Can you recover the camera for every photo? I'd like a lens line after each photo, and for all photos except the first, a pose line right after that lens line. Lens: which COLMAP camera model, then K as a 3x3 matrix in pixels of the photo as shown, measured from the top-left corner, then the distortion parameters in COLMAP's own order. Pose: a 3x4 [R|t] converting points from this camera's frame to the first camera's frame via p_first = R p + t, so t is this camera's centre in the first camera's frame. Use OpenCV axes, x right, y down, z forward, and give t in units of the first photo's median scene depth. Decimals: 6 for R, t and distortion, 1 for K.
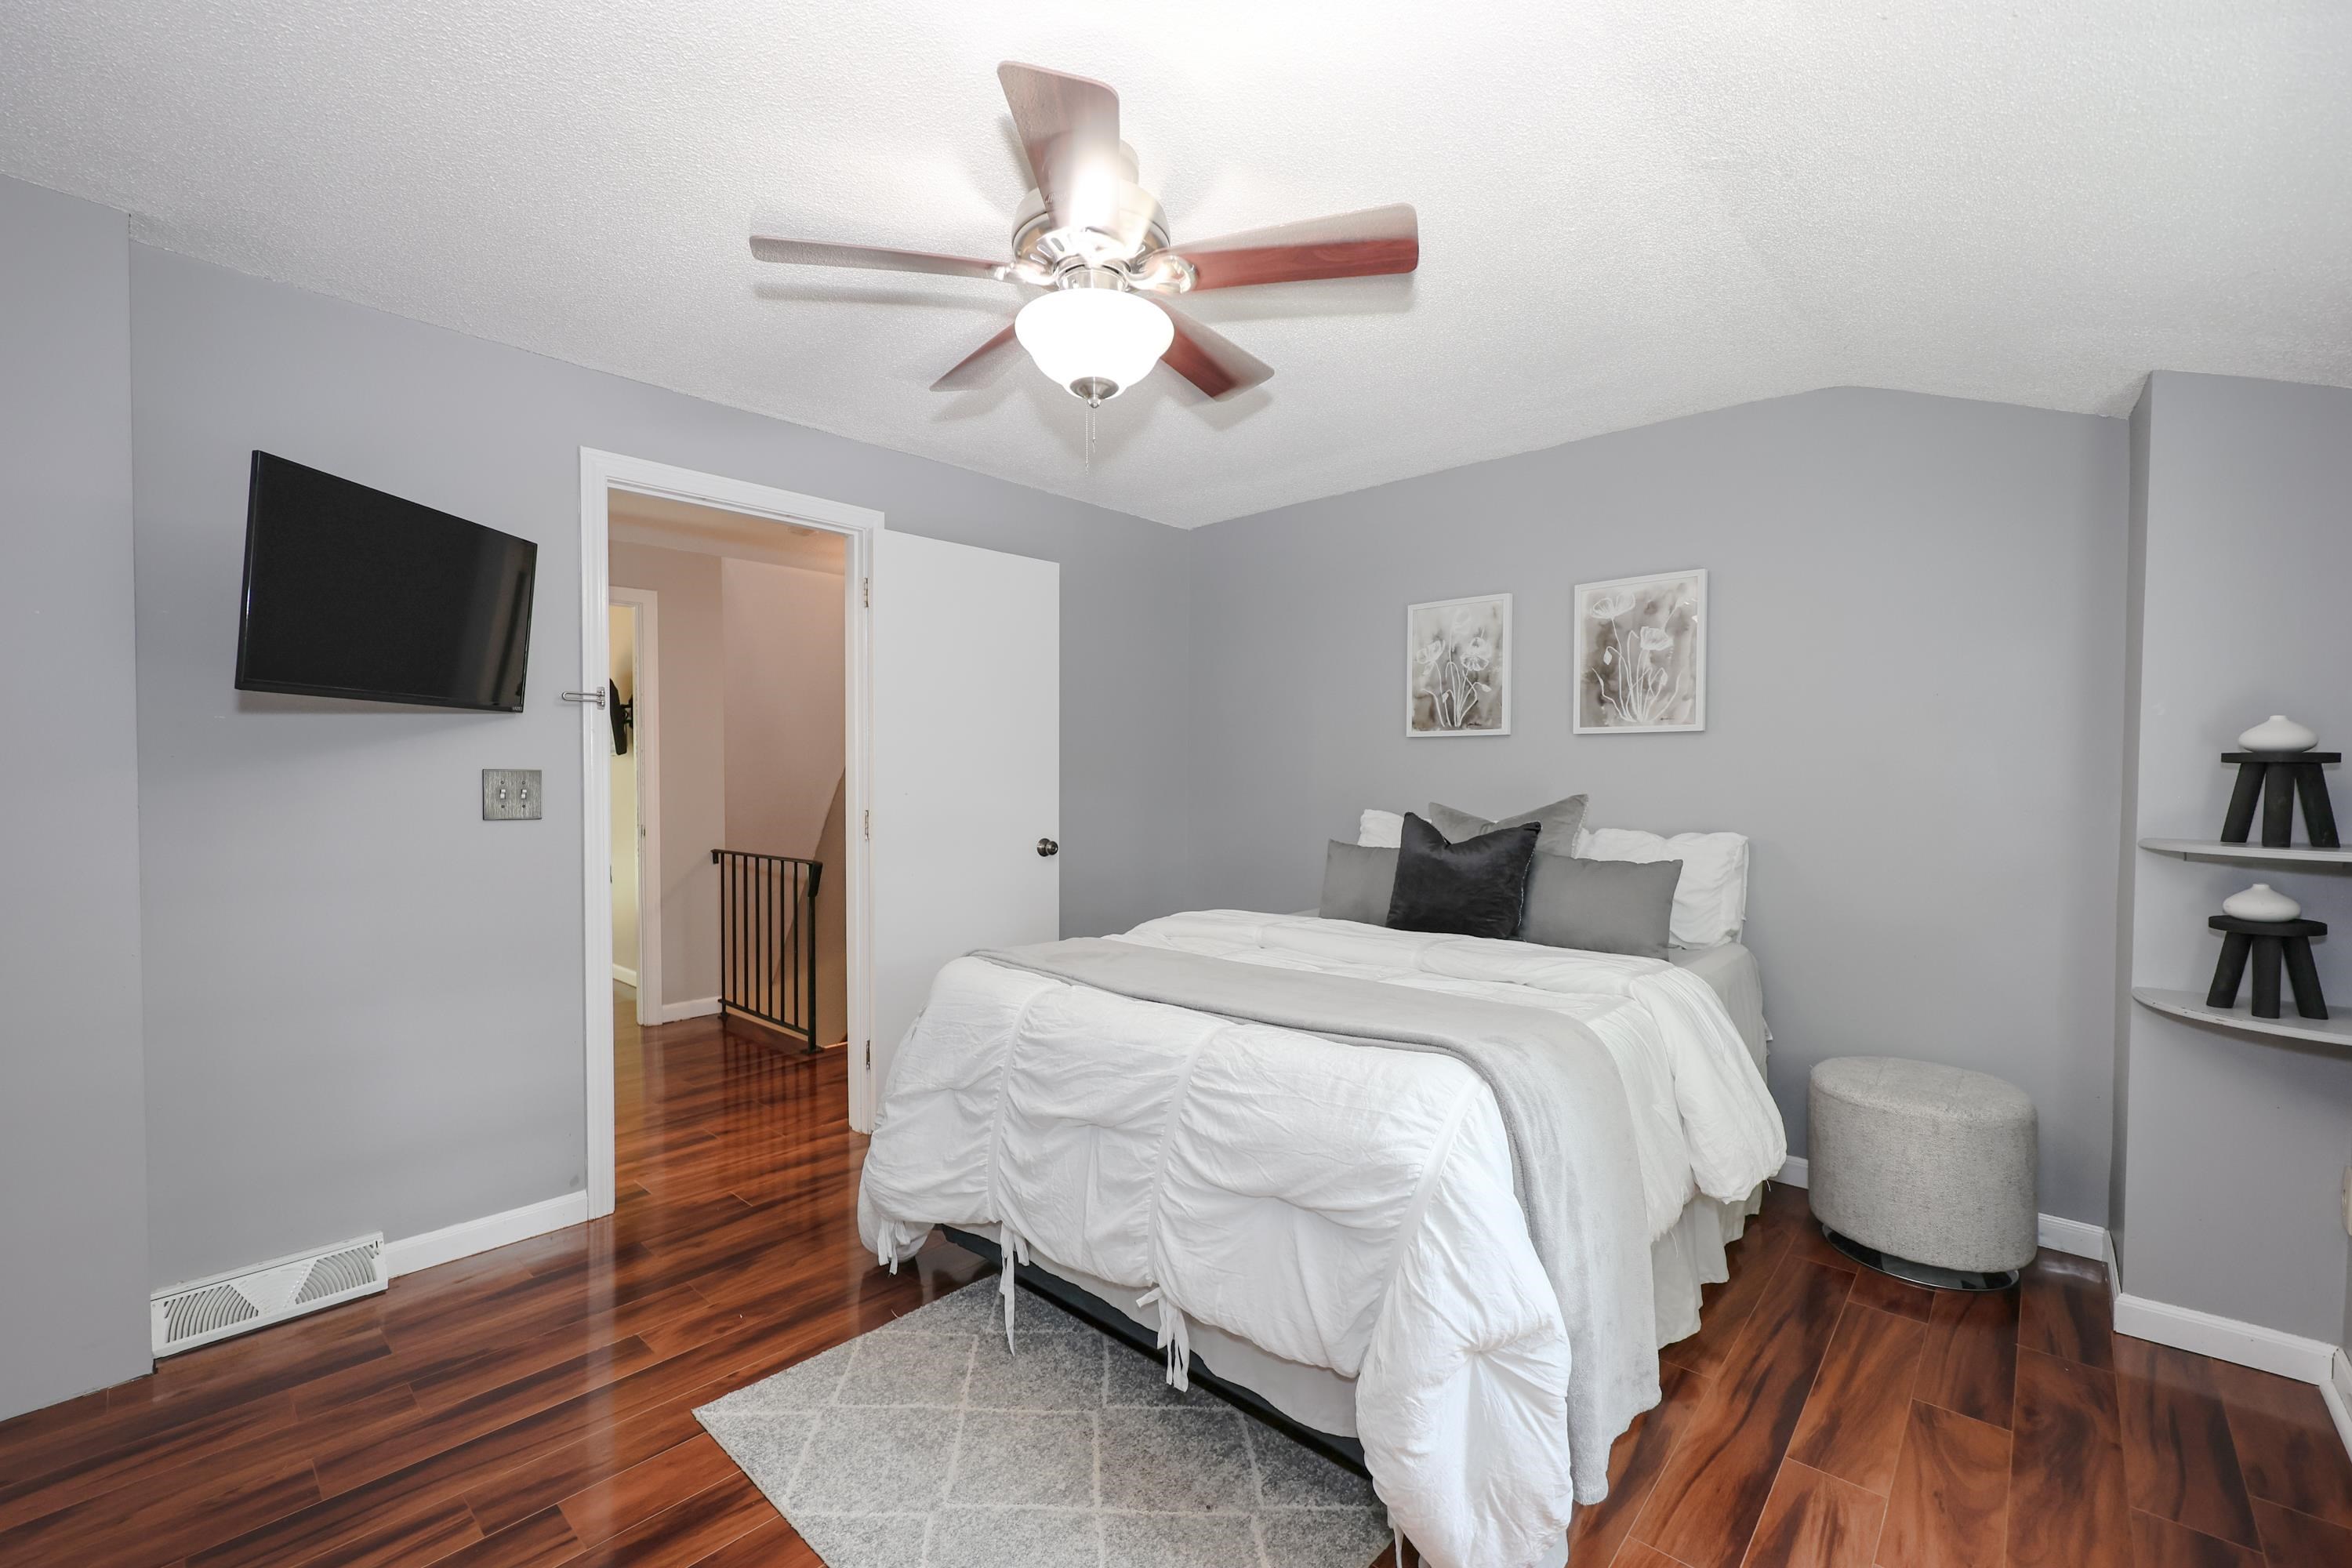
lens RADIAL K [[989.2, 0, 1176.8], [0, 989.2, 792.3], [0, 0, 1]] dist [-0.000557, 0.000131]
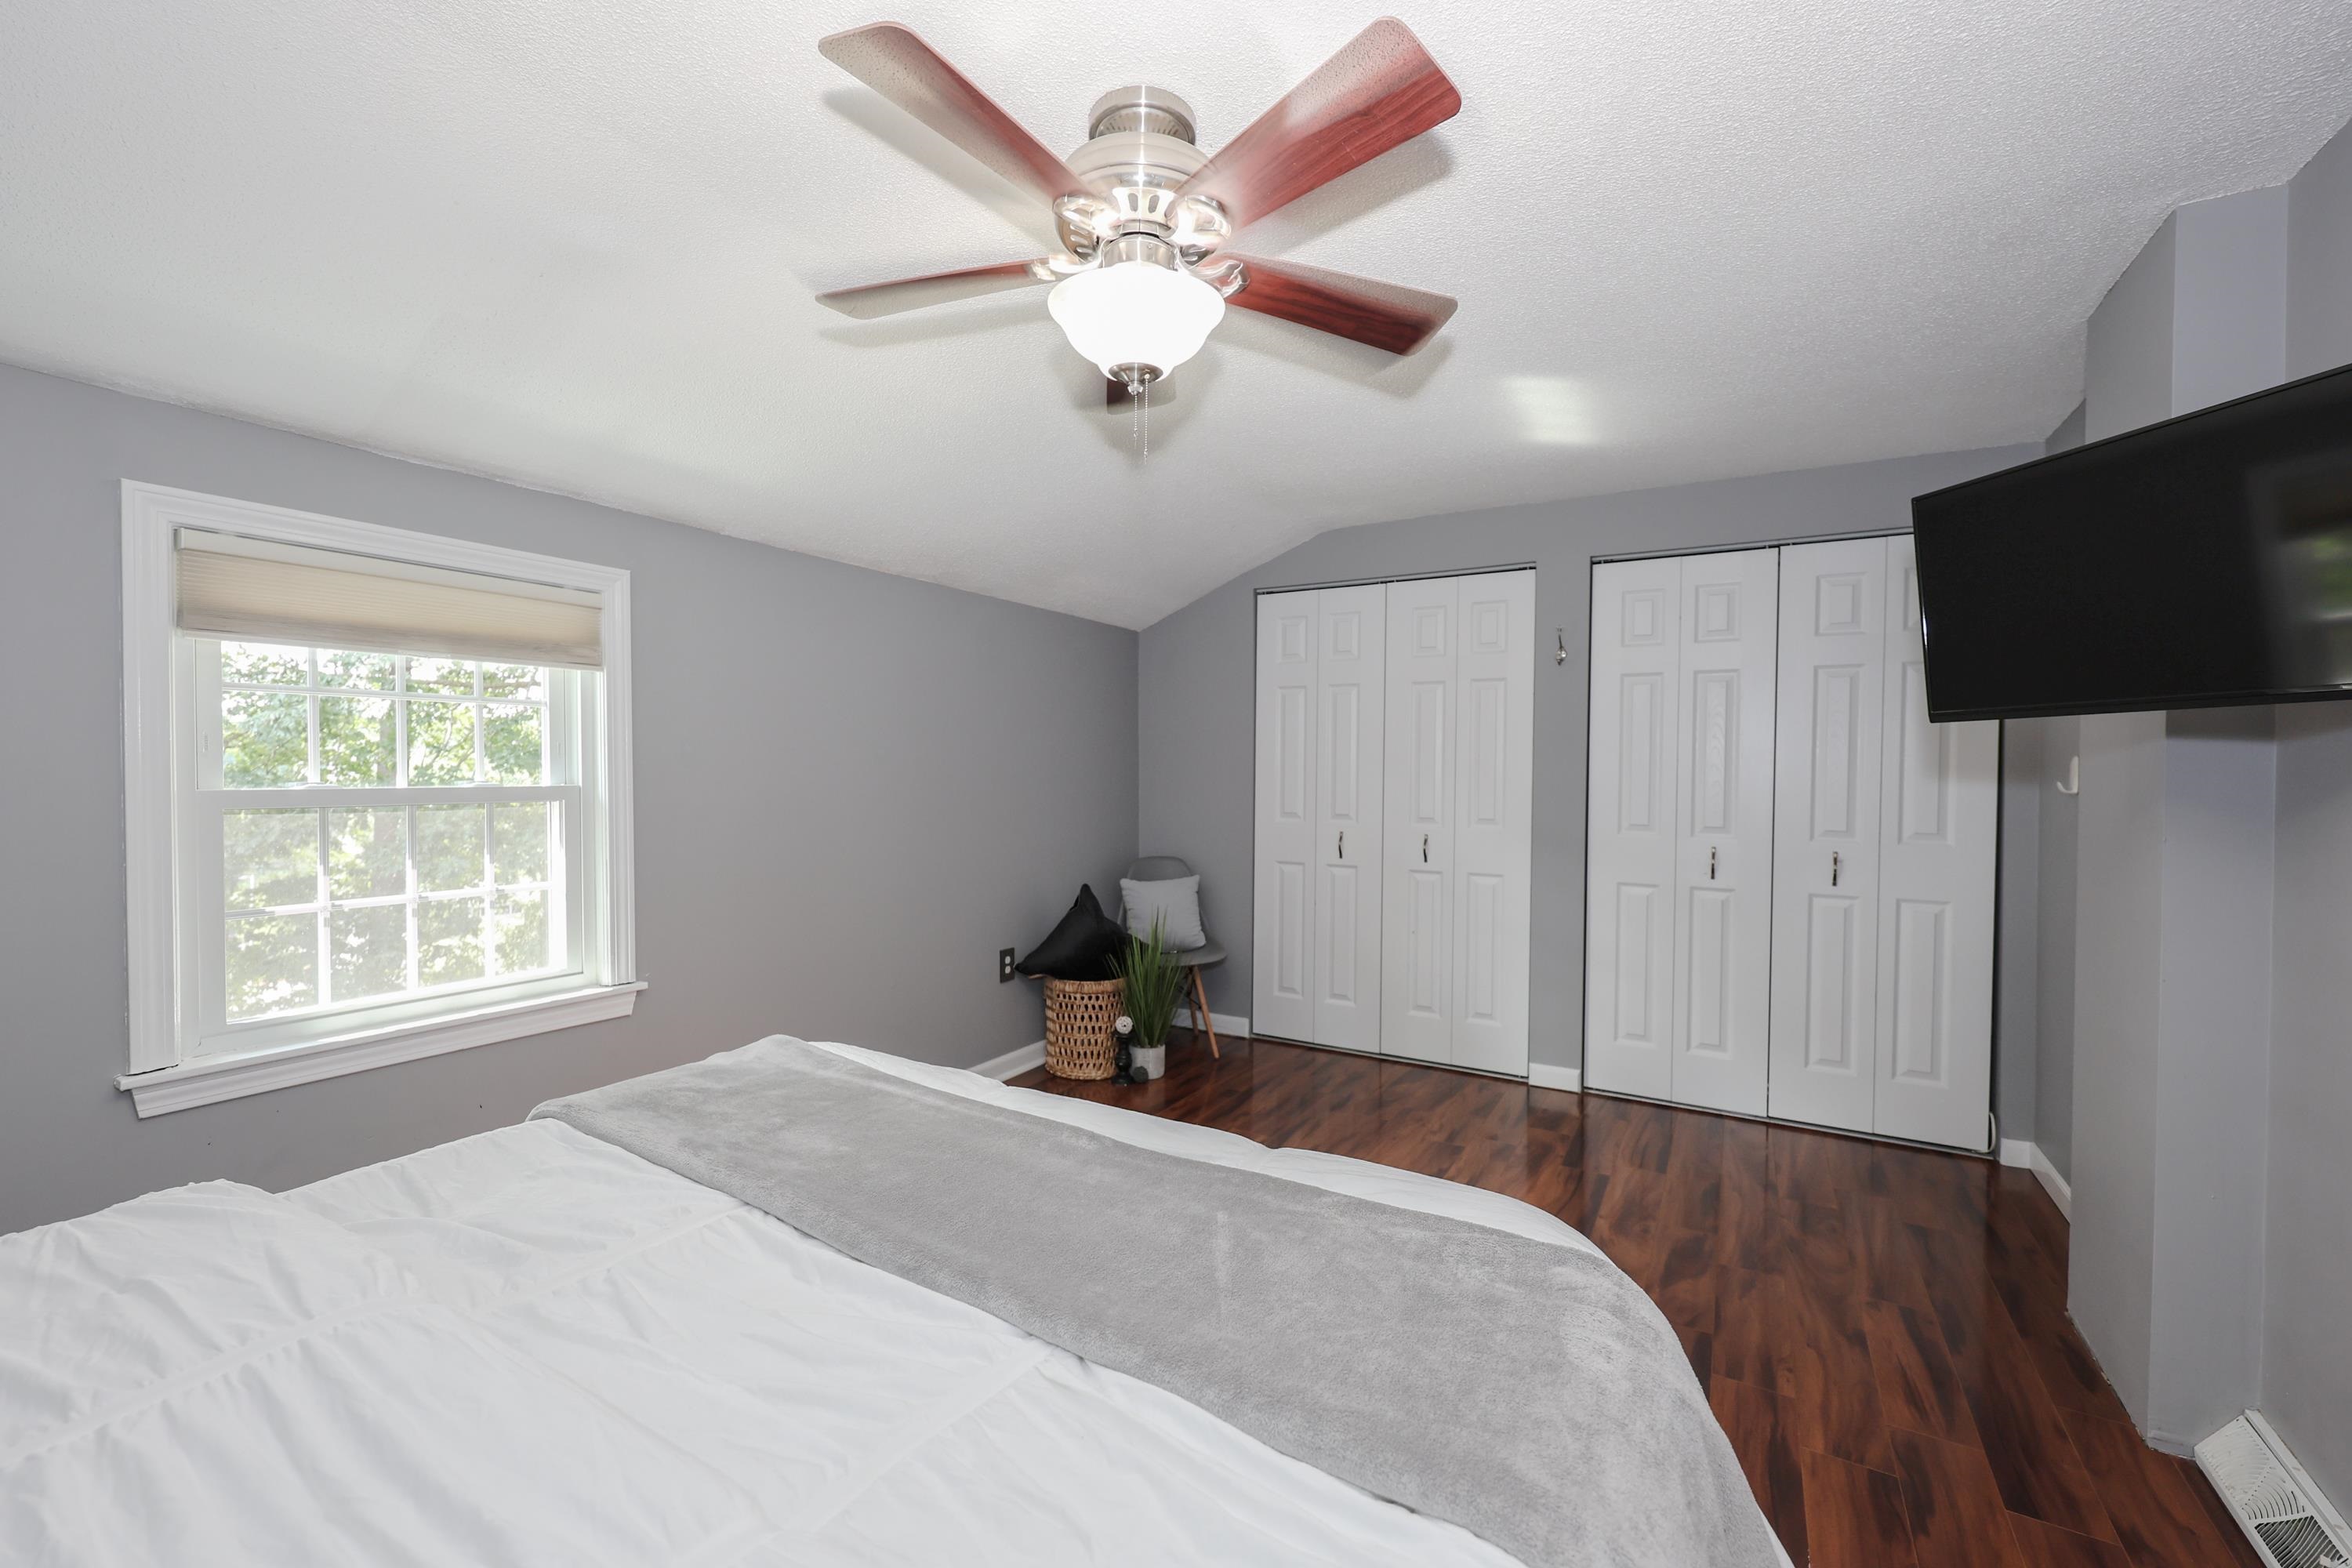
lens RADIAL K [[958.8, 0, 1170.4], [0, 958.8, 791.9], [0, 0, 1]] dist [0.000565, 0.000163]
pose [[-0.981419, -0.004129, -0.191834, 0.031273], [-0.011645, 0.999207, 0.038069, -0.035163], [0.191525, 0.039596, -0.980689, 1.095293]]
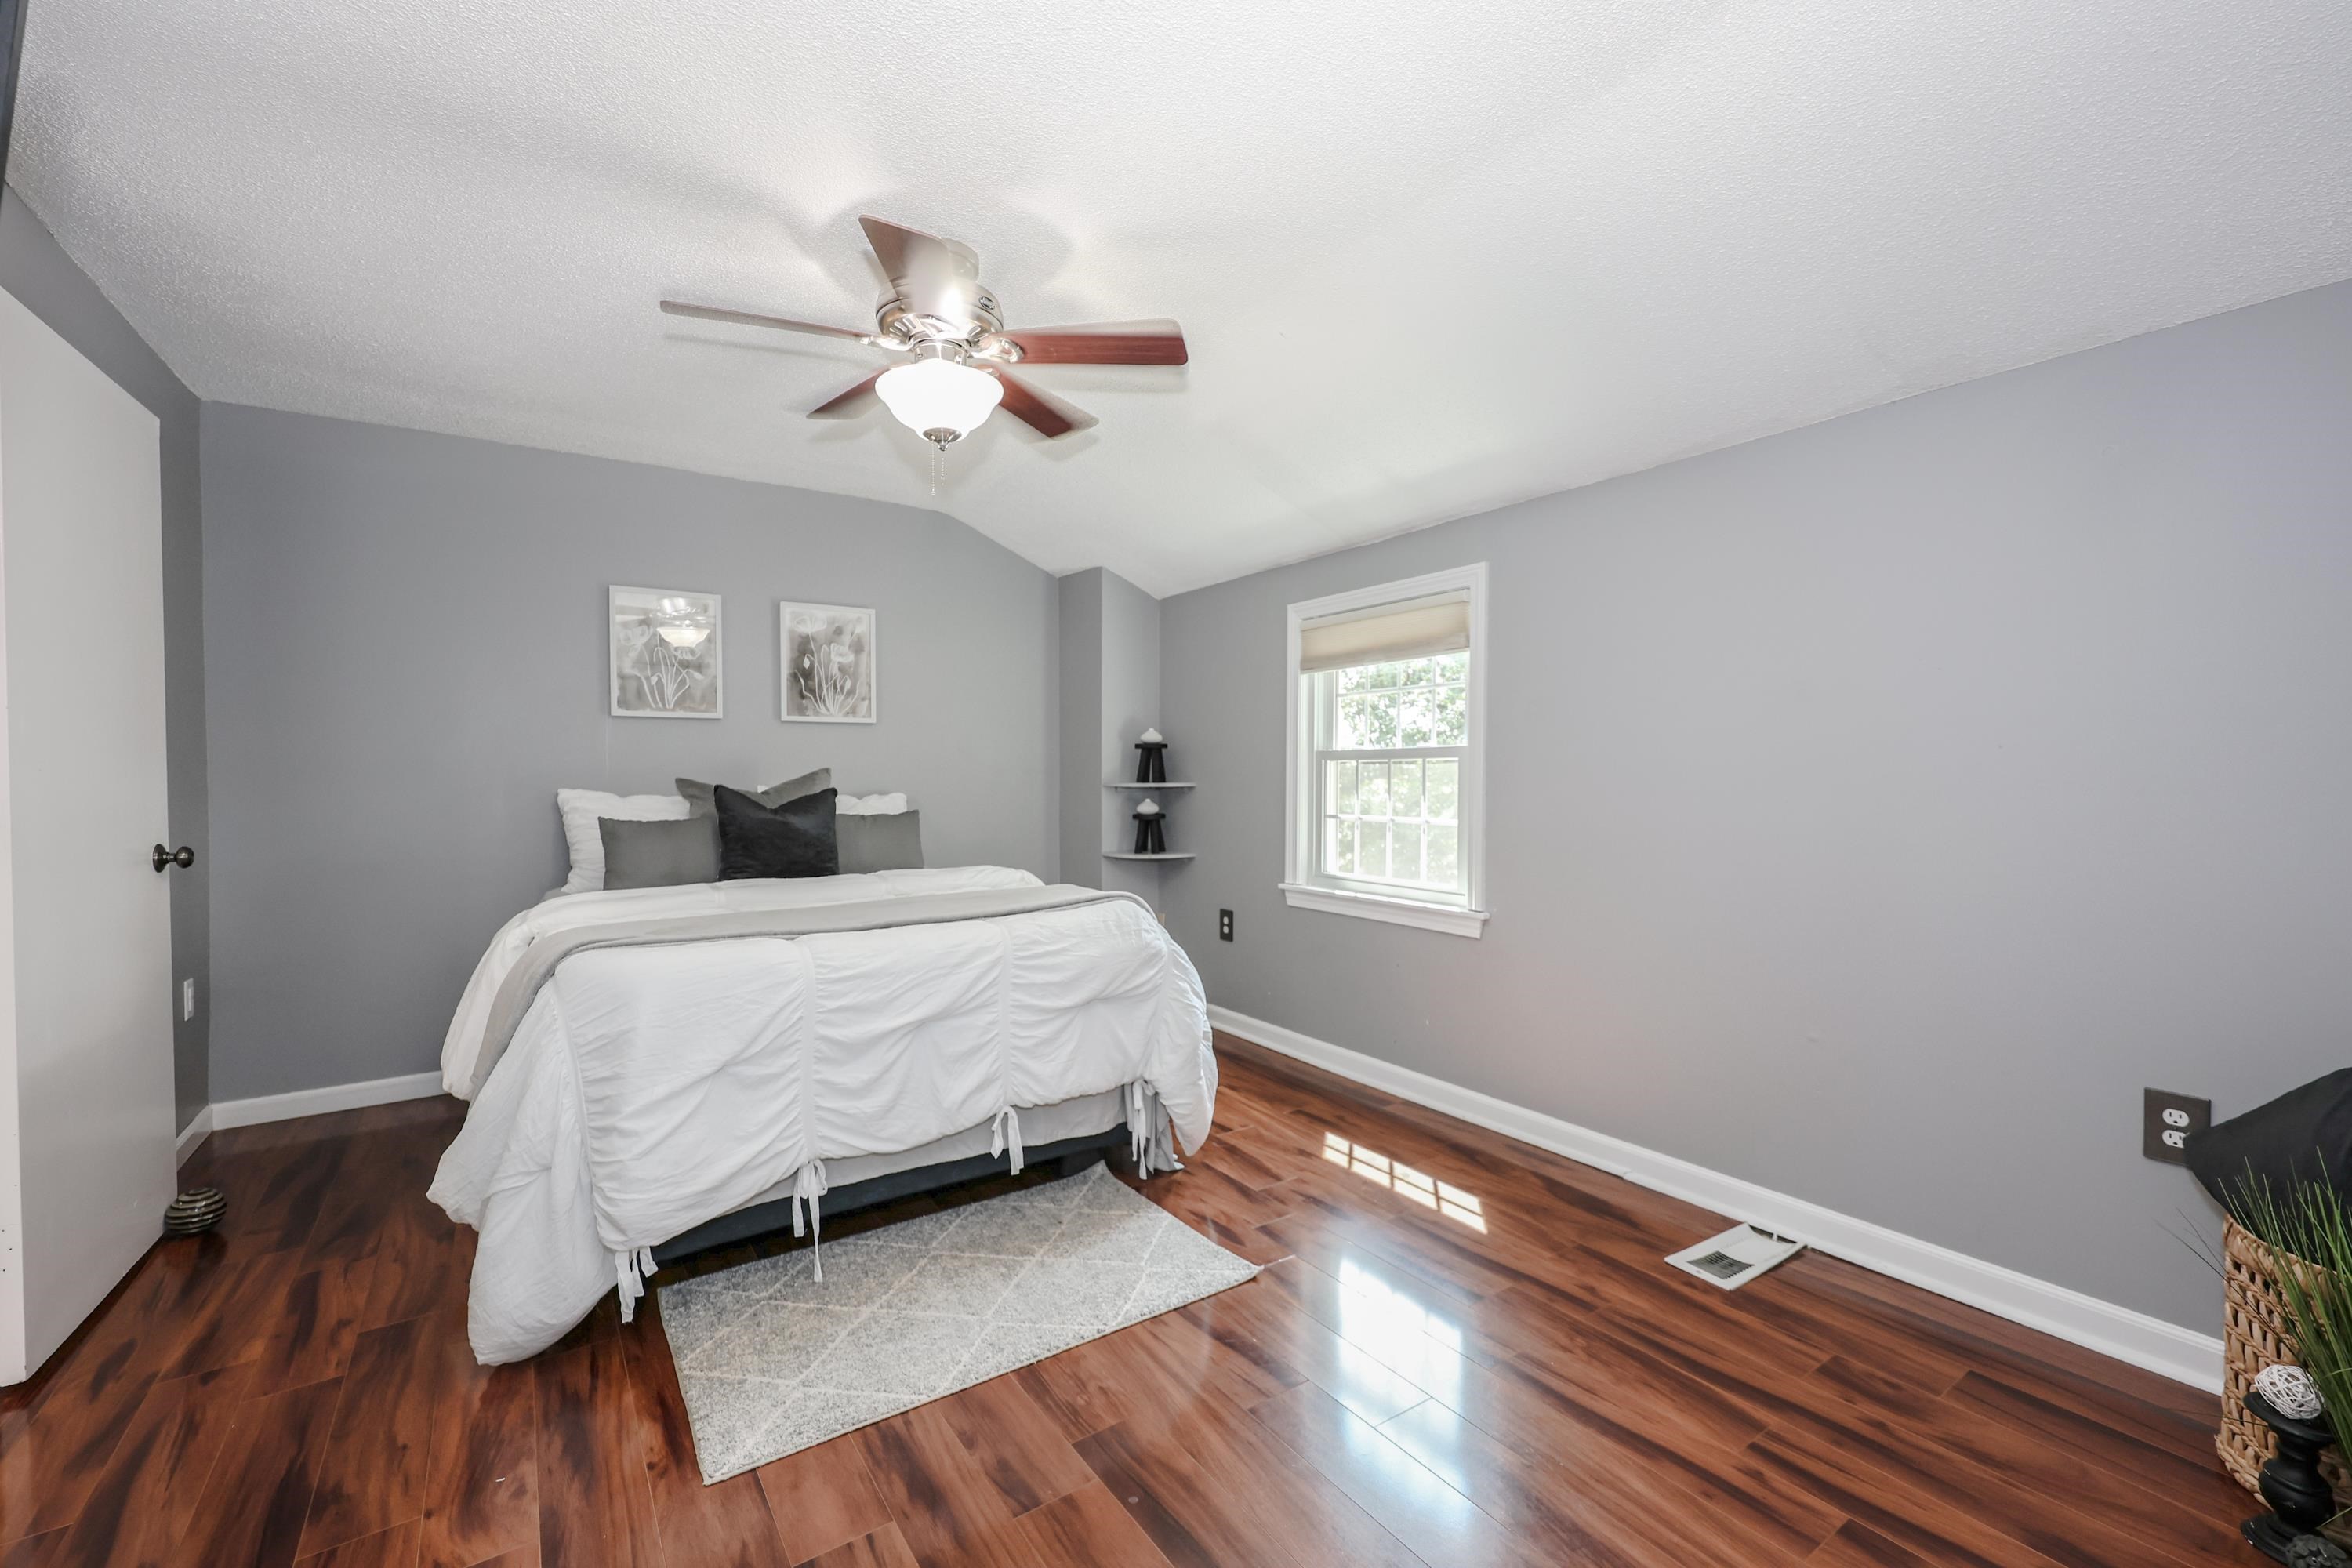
lens RADIAL K [[958.8, 0, 1170.4], [0, 958.8, 791.9], [0, 0, 1]] dist [0.000565, 0.000163]
pose [[0.236822, -0.026122, 0.971202, -0.711068], [0.022245, 0.999522, 0.021459, 0.017420], [-0.971298, 0.016523, 0.237289, 0.251022]]
